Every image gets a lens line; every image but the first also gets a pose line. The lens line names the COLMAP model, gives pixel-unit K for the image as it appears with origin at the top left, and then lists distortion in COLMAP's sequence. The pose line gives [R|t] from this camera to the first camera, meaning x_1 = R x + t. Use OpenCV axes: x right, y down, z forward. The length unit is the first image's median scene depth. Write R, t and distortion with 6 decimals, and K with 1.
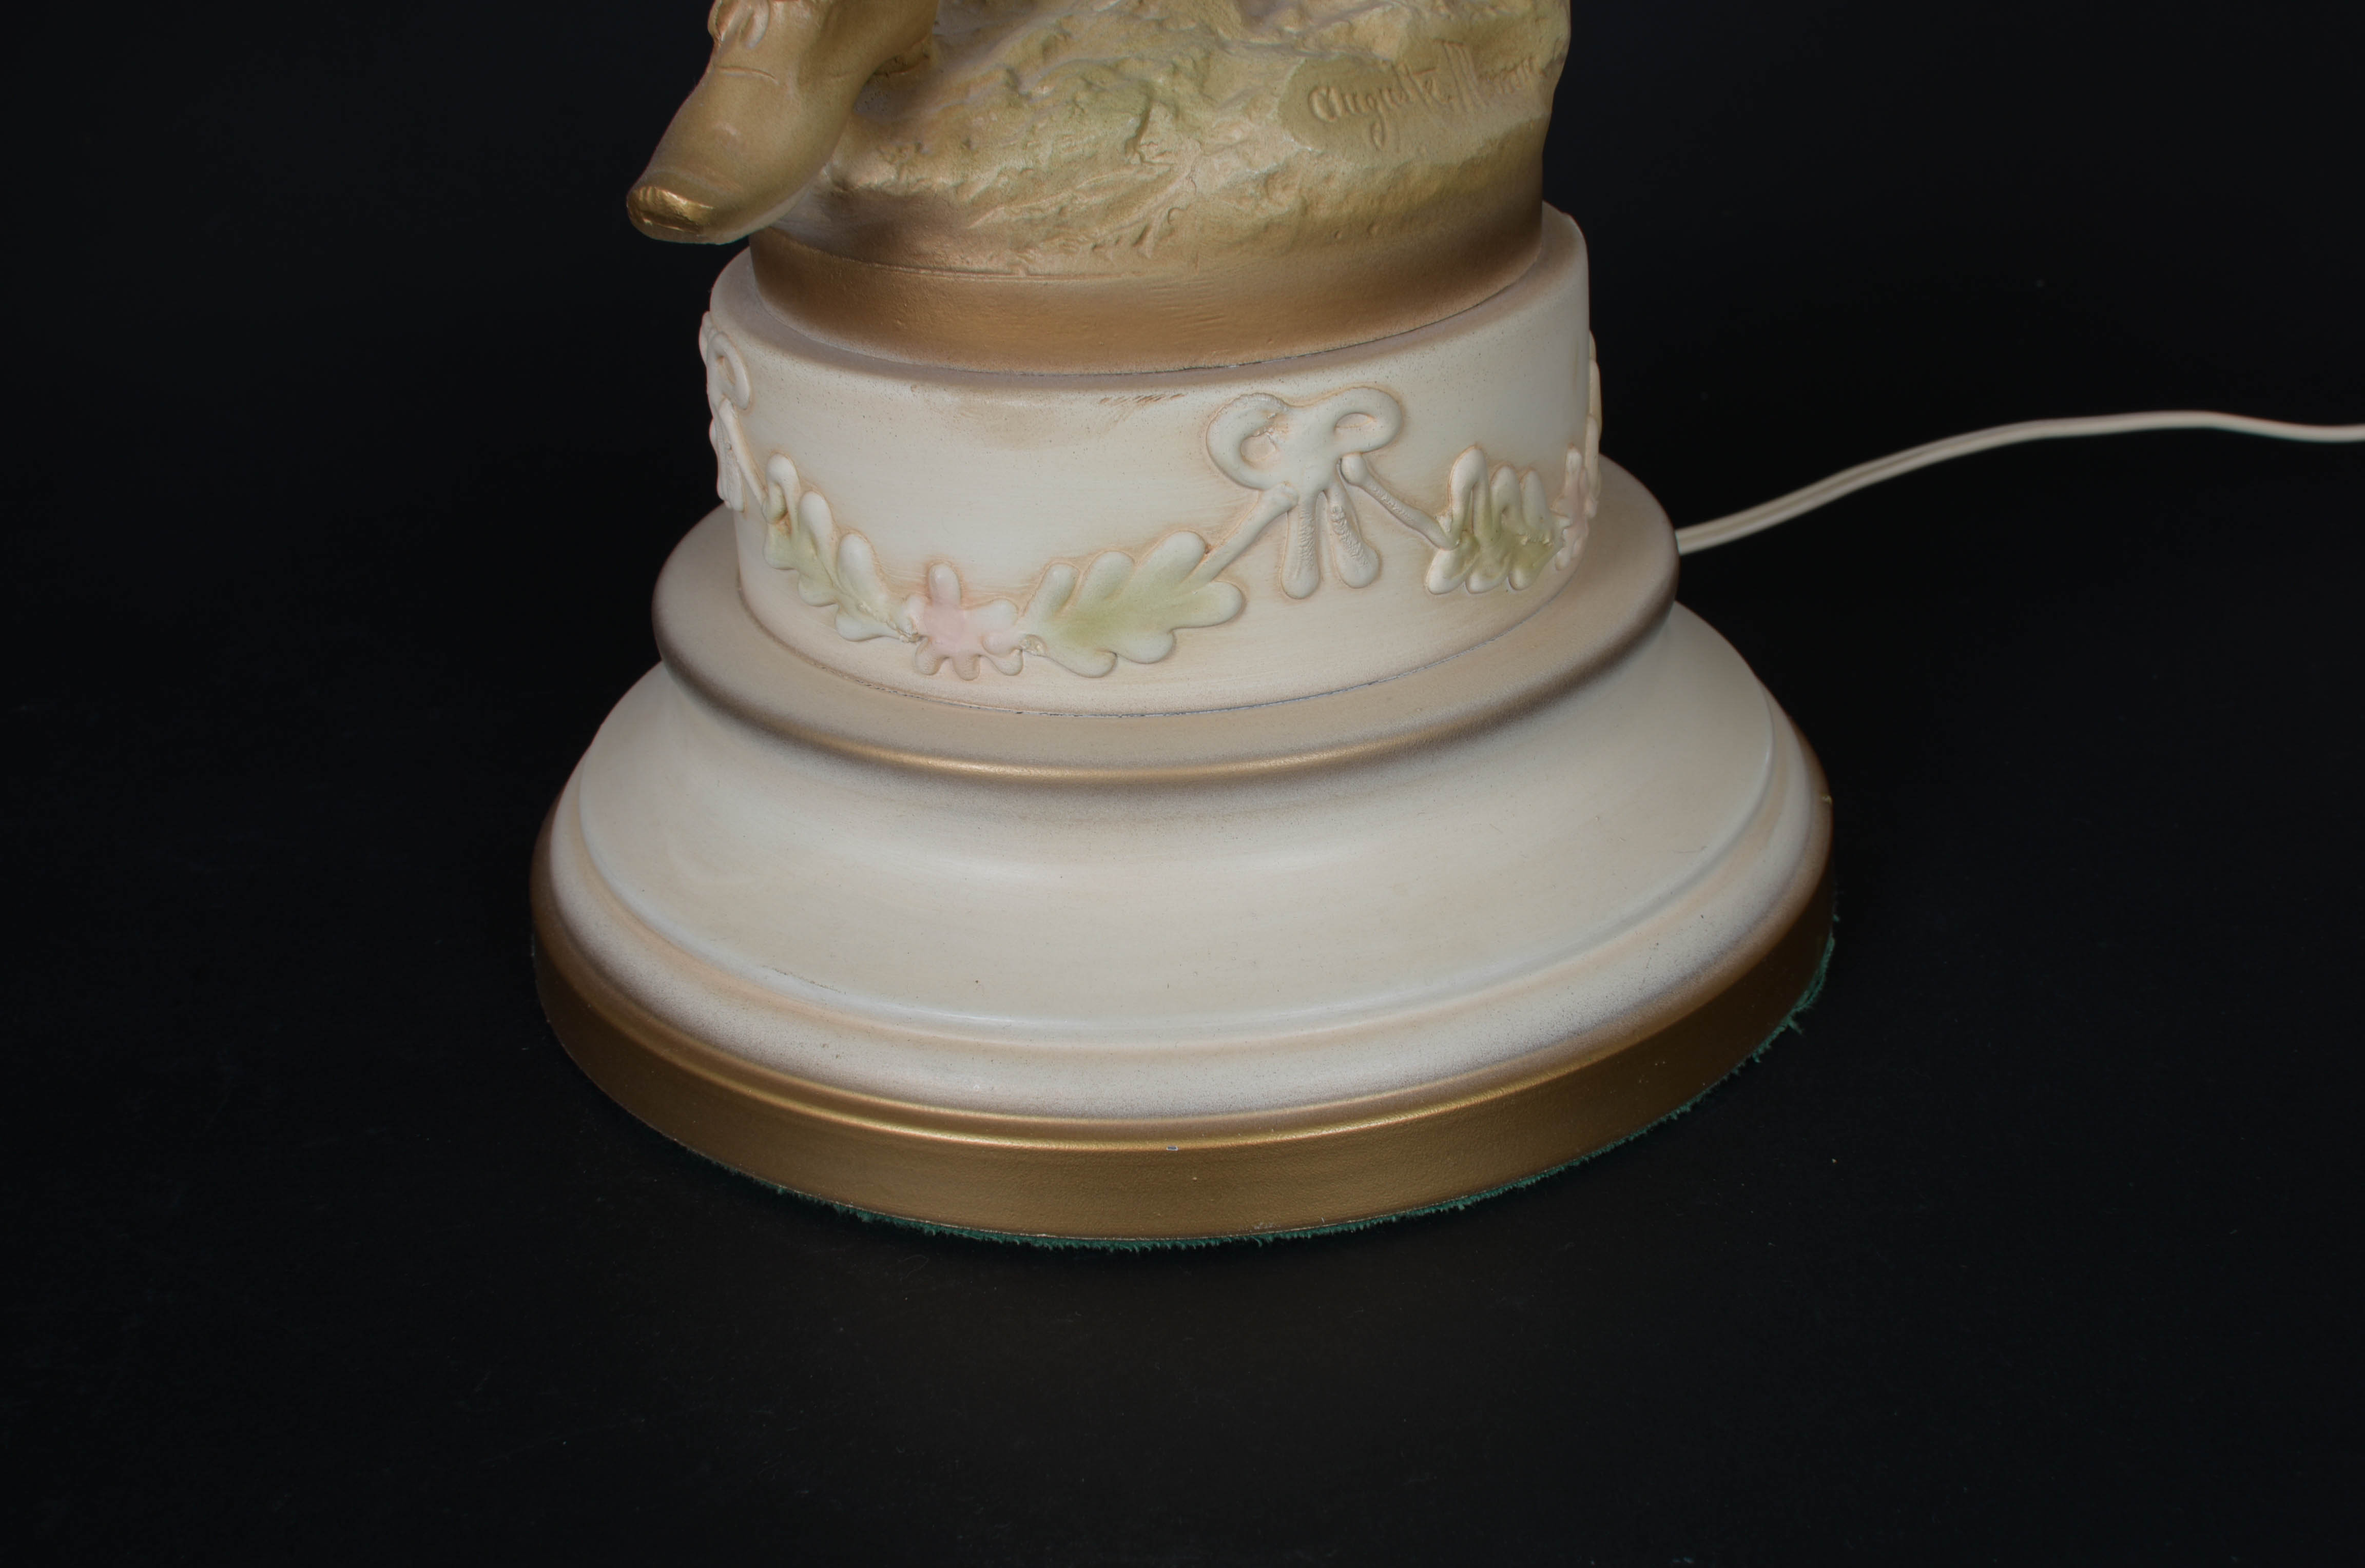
lens RADIAL K [[2801.1, 0, 1185.0], [0, 2801.1, 773.4], [0, 0, 1]] dist [0.030133, 0.000000]
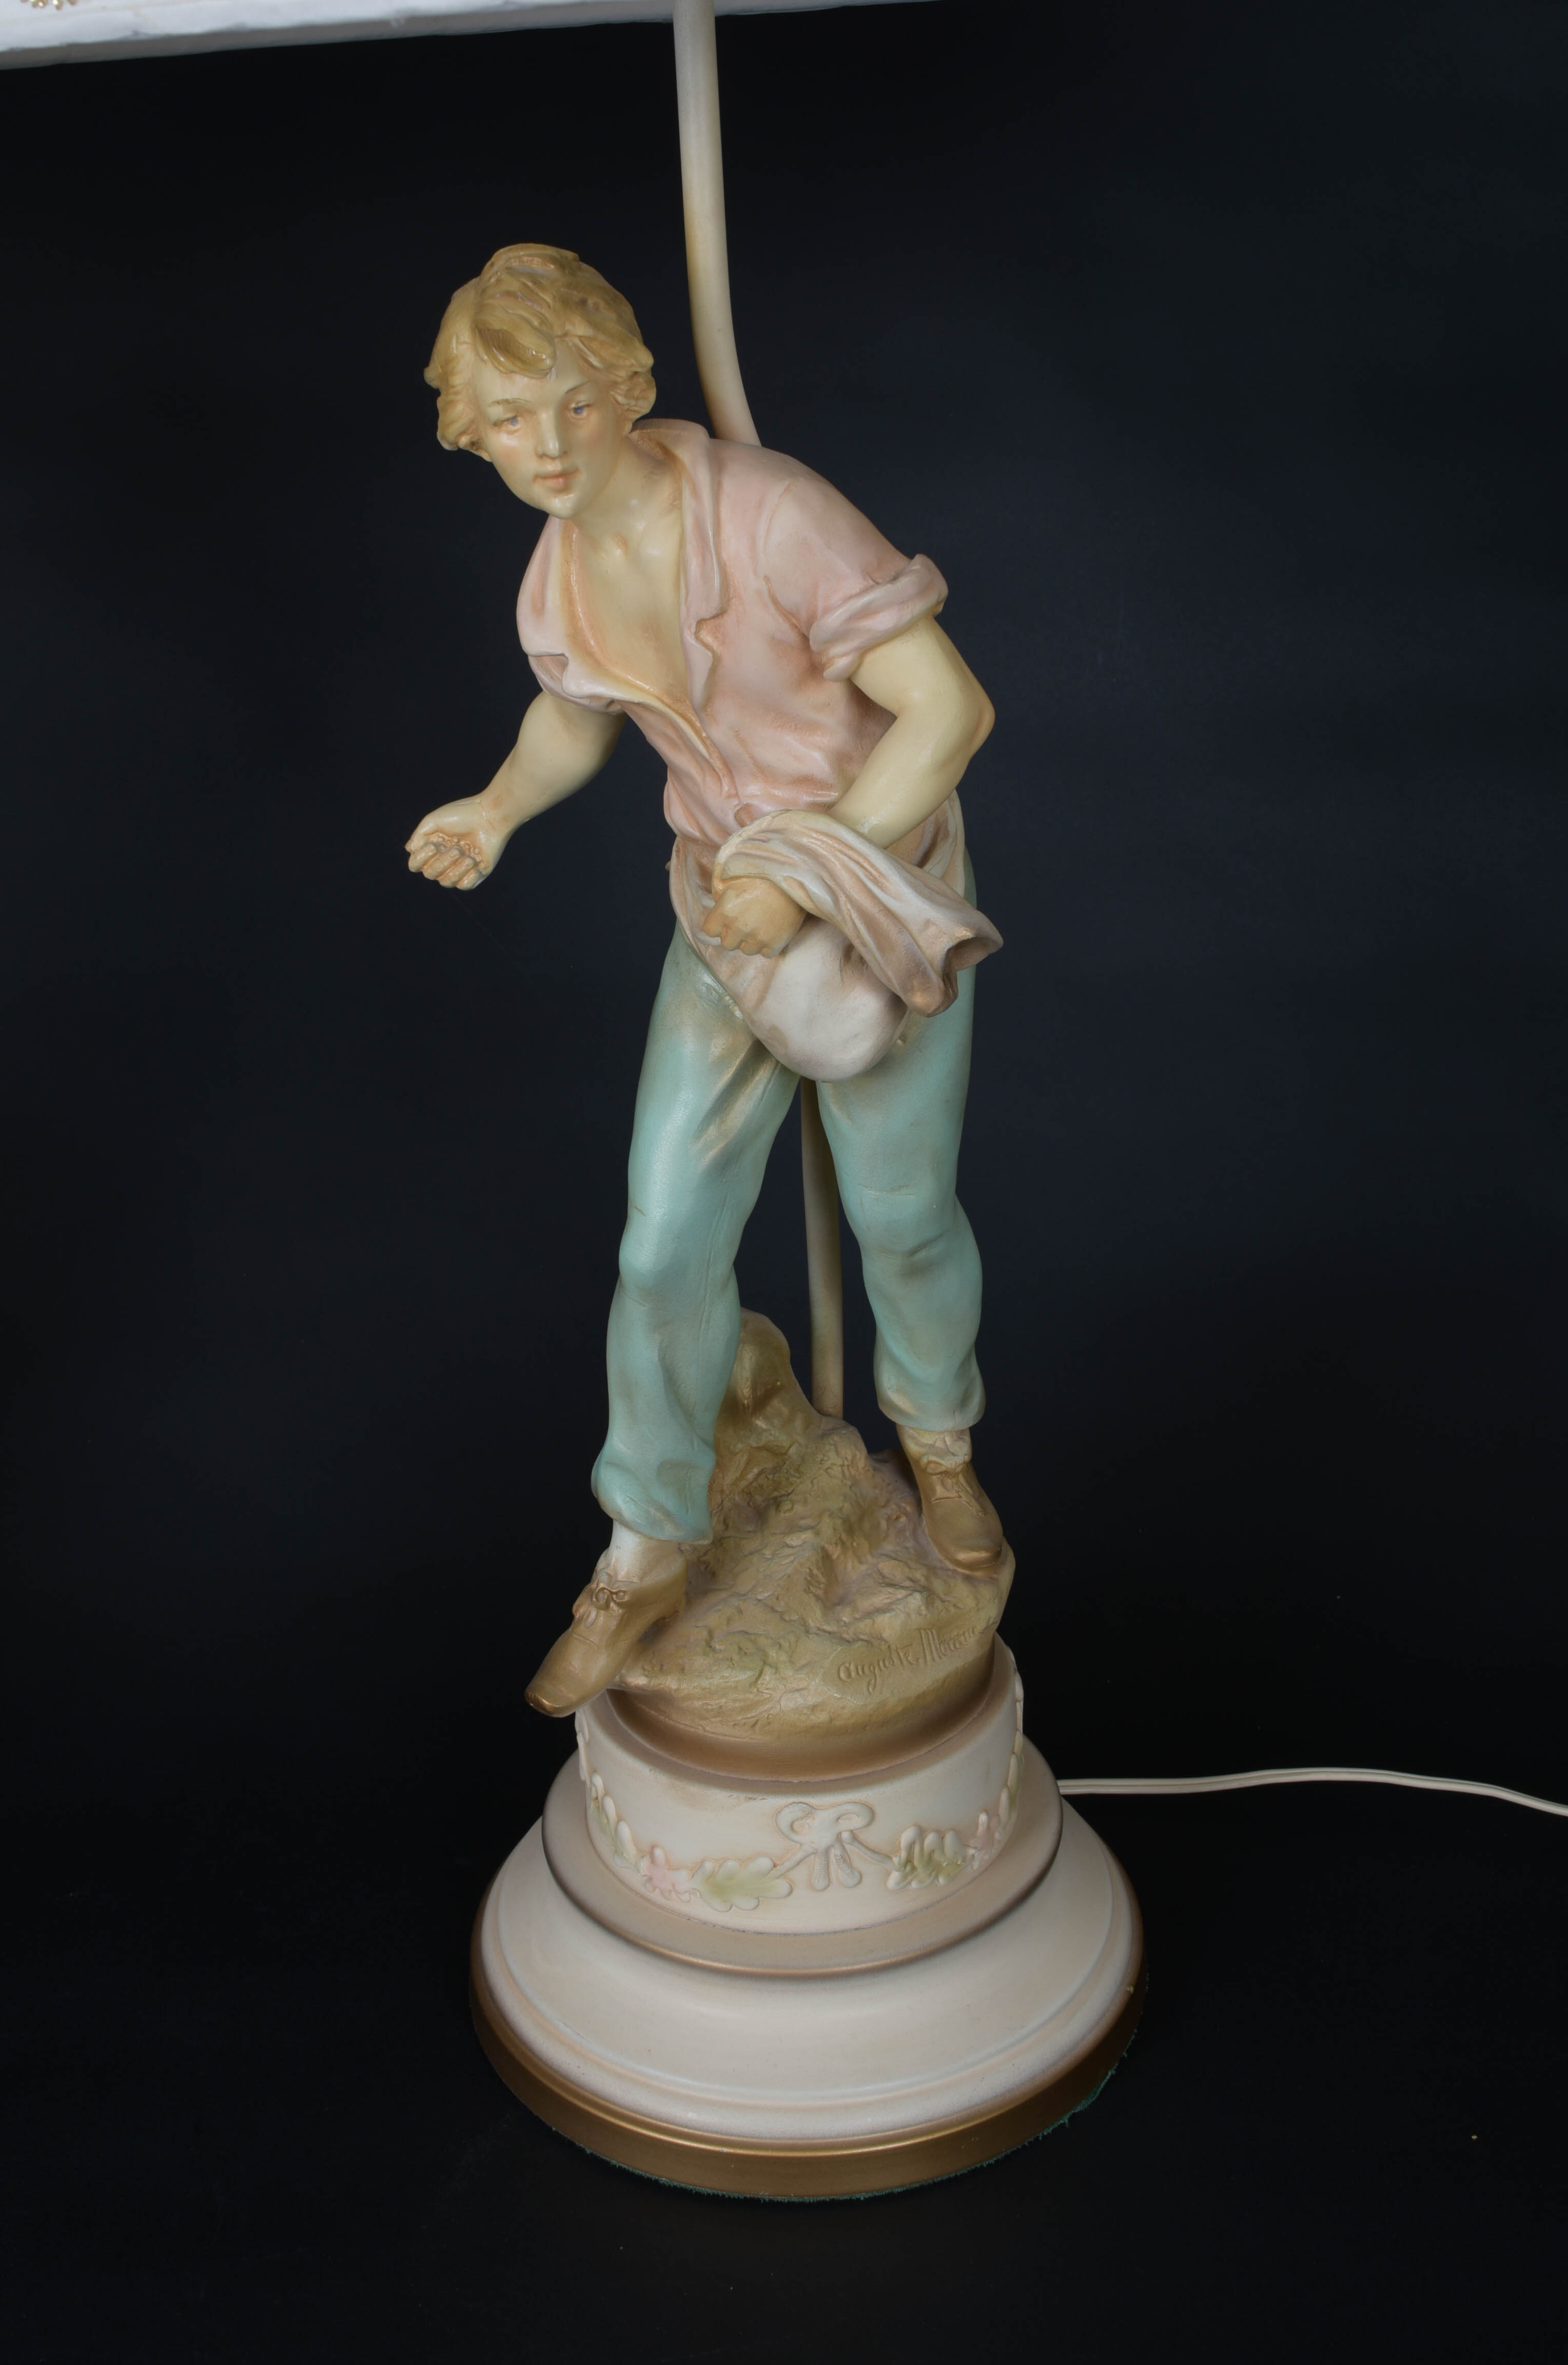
lens RADIAL K [[2801.1, 0, 800.5], [0, 2801.1, 1186.9], [0, 0, 1]] dist [0.030133, 0.000000]
pose [[0.974676, 0.101354, -0.199336, 0.396084], [-0.112995, 0.992441, -0.047889, -0.487427], [0.192975, 0.069200, 0.978760, -1.109889]]
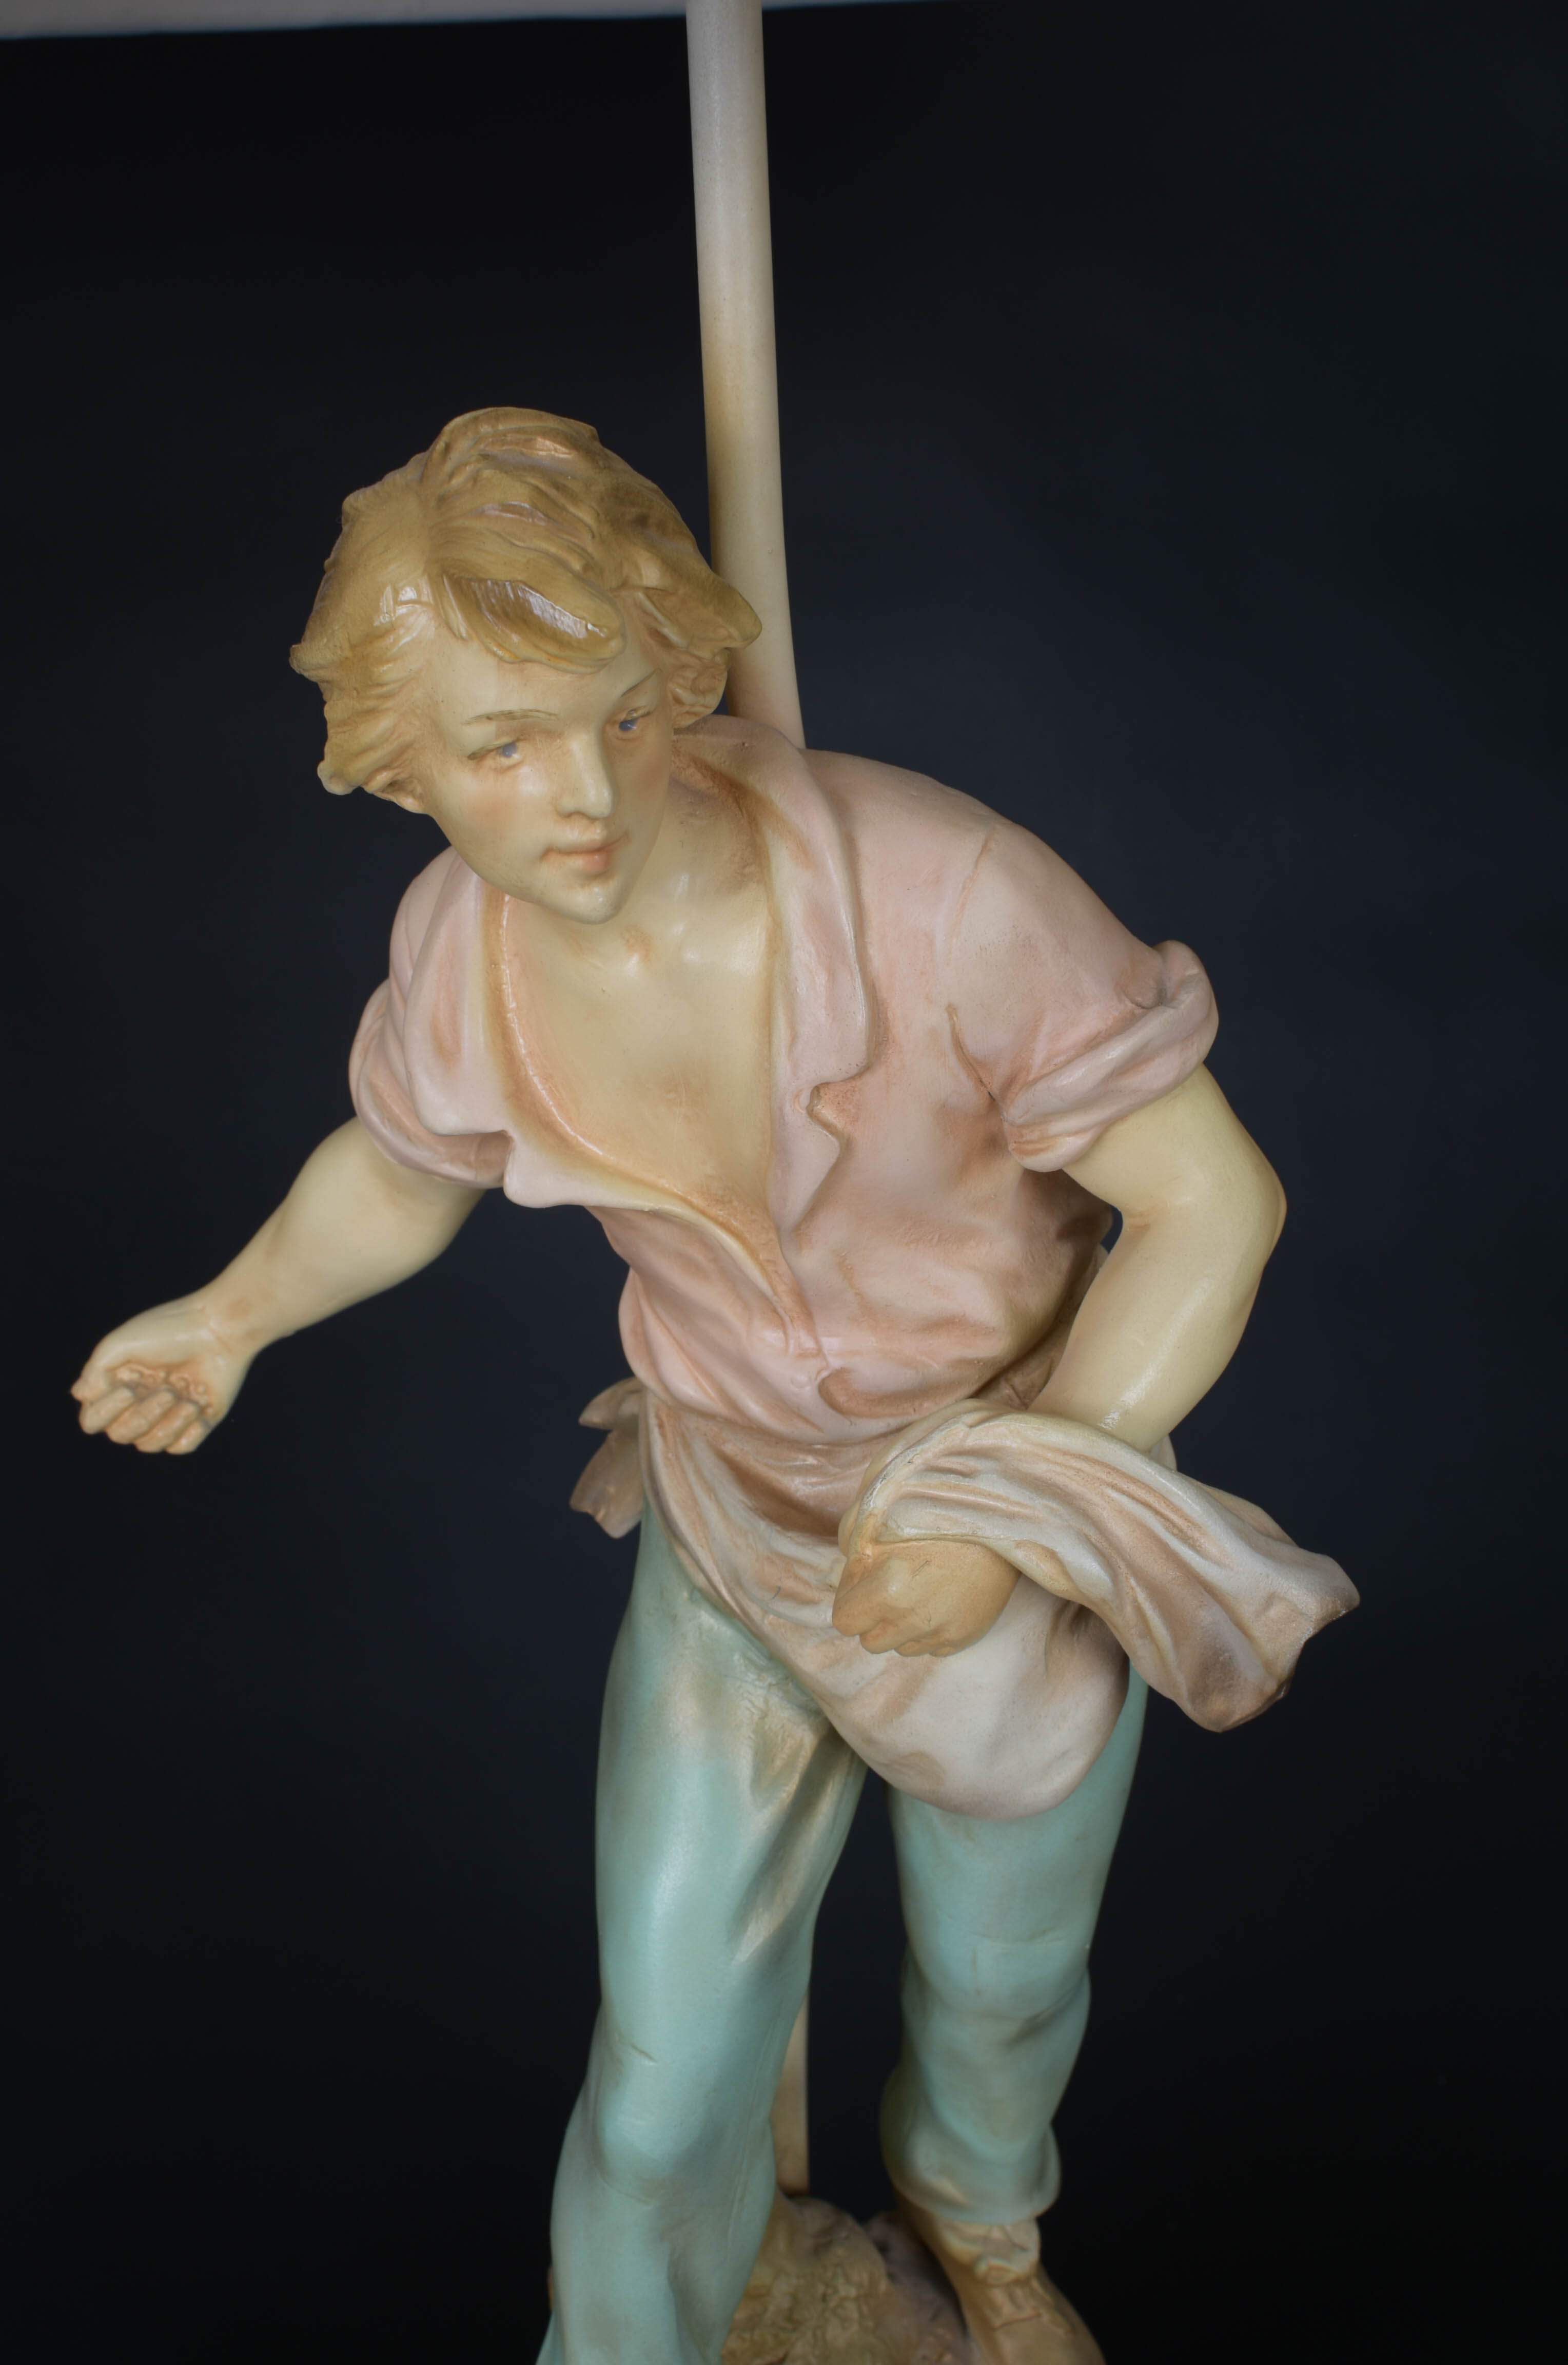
lens RADIAL K [[2801.1, 0, 772.2], [0, 2801.1, 1190.2], [0, 0, 1]] dist [0.030133, 0.000000]
pose [[0.996233, 0.017153, 0.085002, -0.162404], [-0.009444, 0.995872, -0.090275, -0.801502], [-0.086200, 0.089132, 0.992283, -0.356271]]
